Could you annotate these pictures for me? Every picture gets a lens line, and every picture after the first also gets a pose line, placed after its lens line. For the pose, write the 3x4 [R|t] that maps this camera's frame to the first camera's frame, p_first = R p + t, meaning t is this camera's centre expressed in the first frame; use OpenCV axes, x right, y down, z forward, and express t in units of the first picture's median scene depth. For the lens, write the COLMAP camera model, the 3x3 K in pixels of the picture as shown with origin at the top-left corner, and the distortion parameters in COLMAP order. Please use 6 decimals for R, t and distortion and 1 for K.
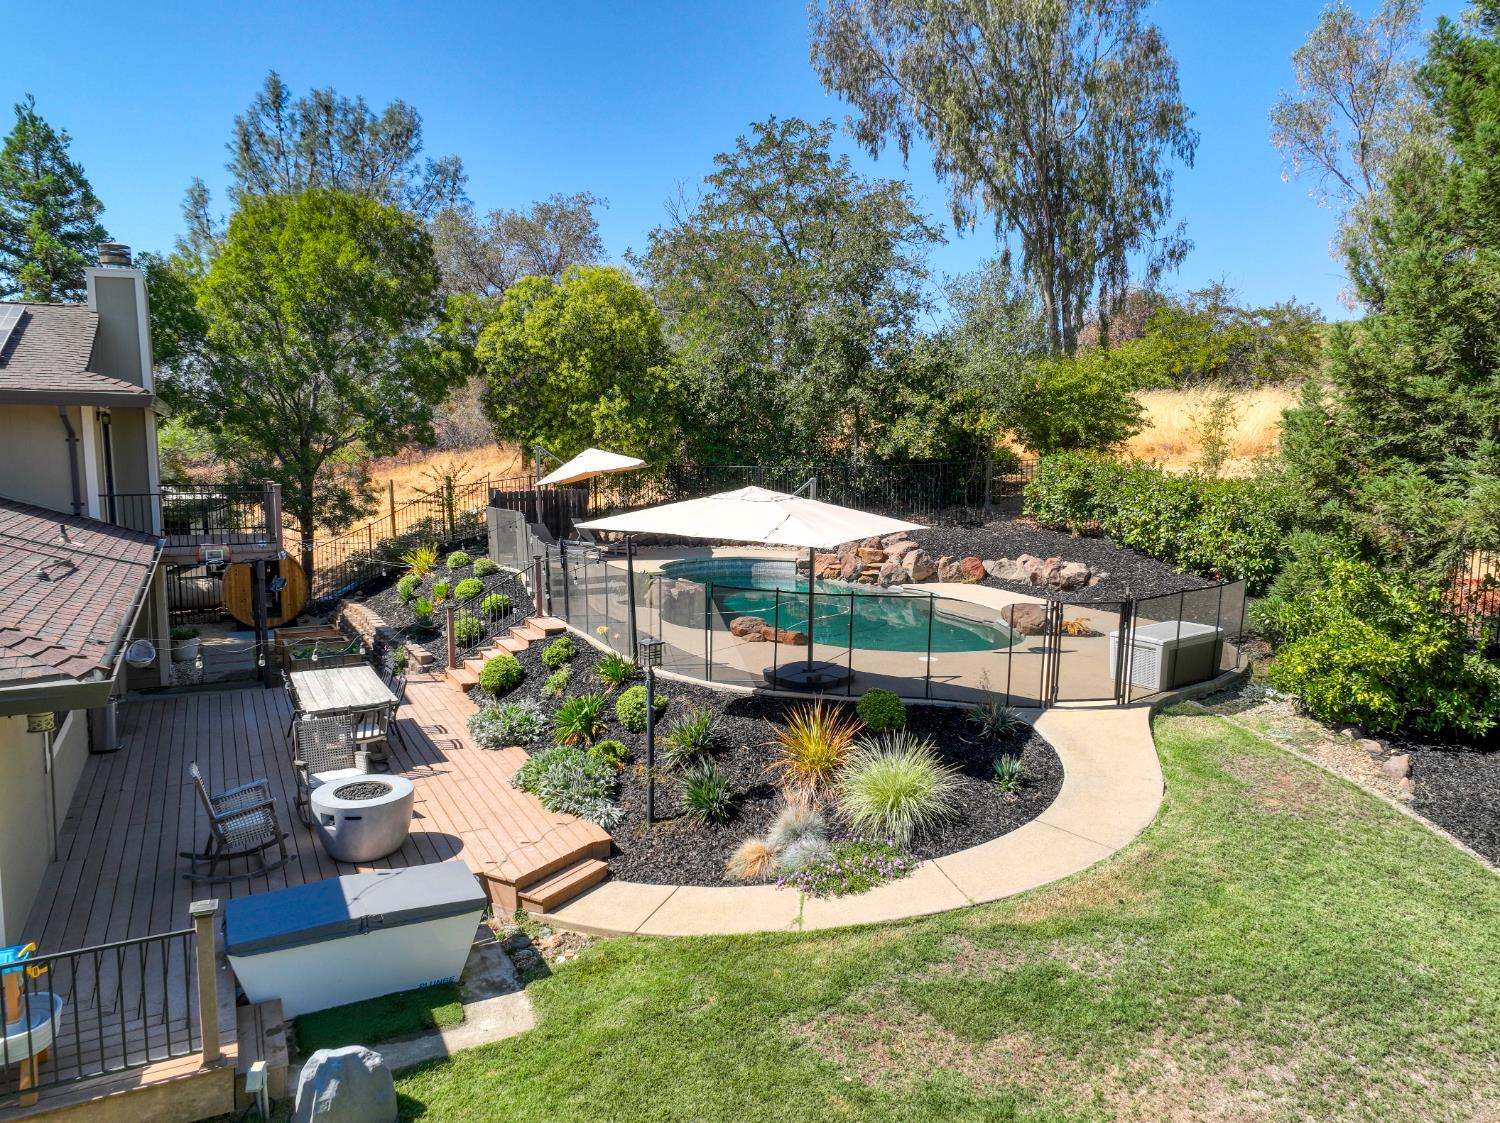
lens RADIAL K [[1052.1, 0, 753.3], [0, 1052.1, 567.4], [0, 0, 1]] dist [-0.000403, -0.000216]
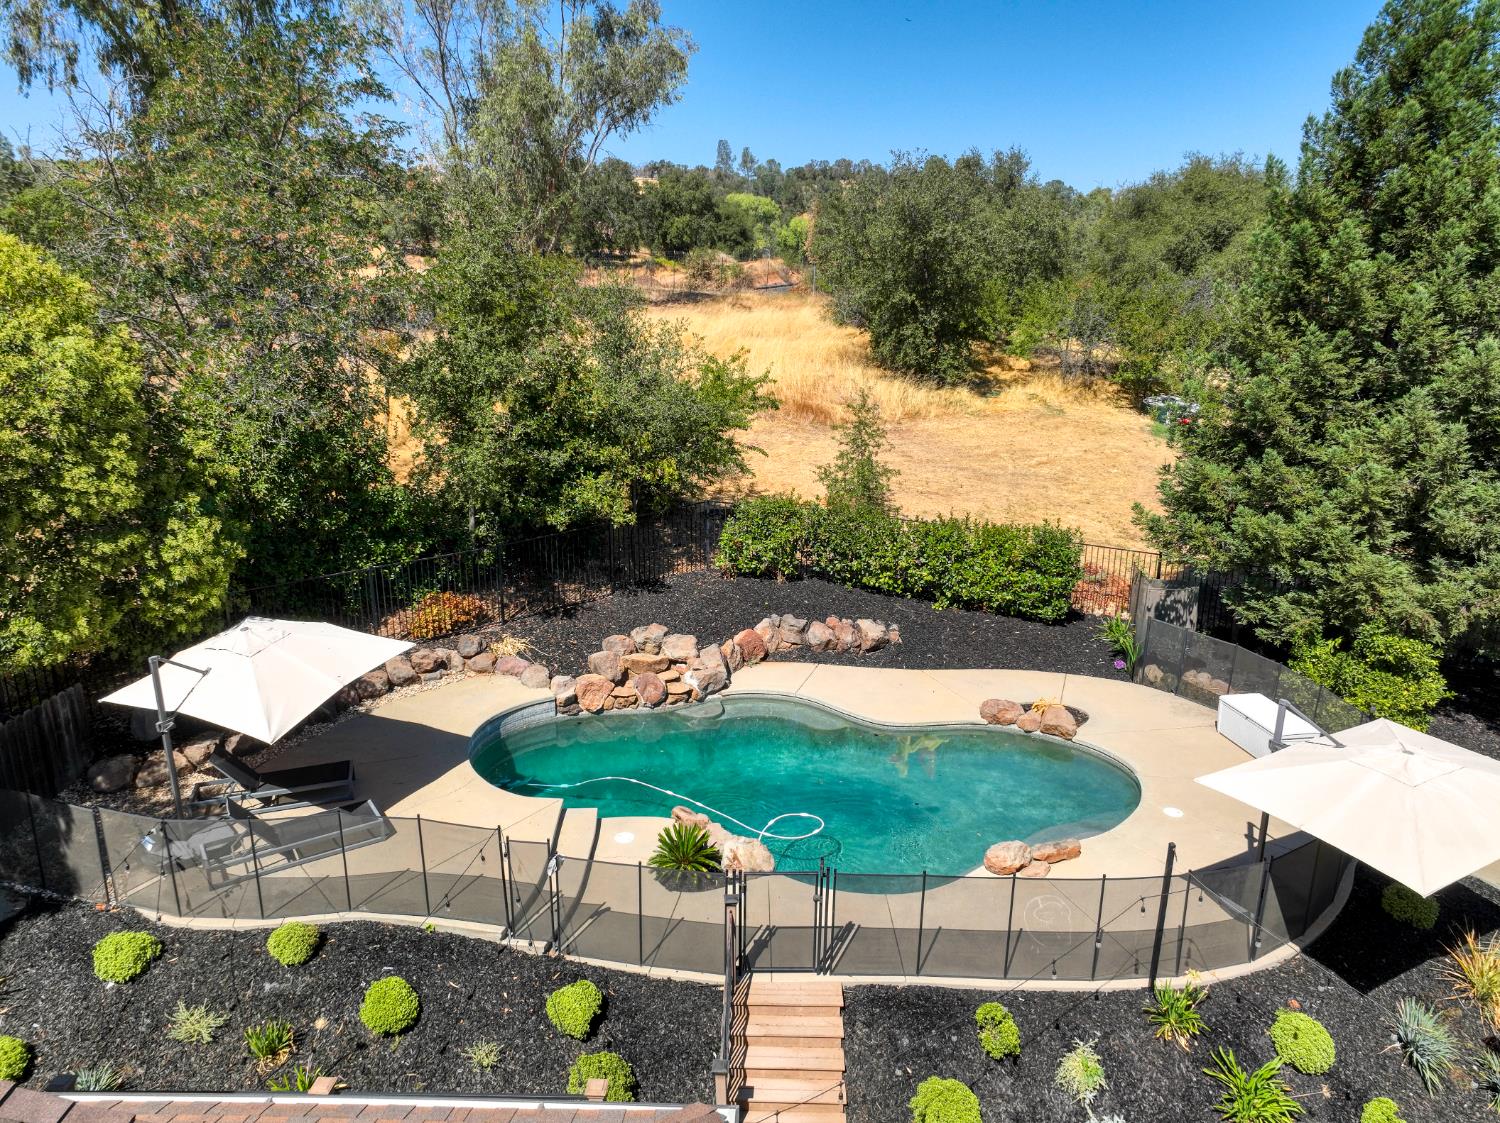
lens RADIAL K [[1053.5, 0, 750.0], [0, 1053.5, 561.5], [0, 0, 1]] dist [0.005684, 0.006846]
pose [[0.481404, -0.235588, 0.844244, -0.520594], [0.105615, 0.971774, 0.210952, -0.254135], [-0.870112, -0.012388, 0.492698, 0.547236]]
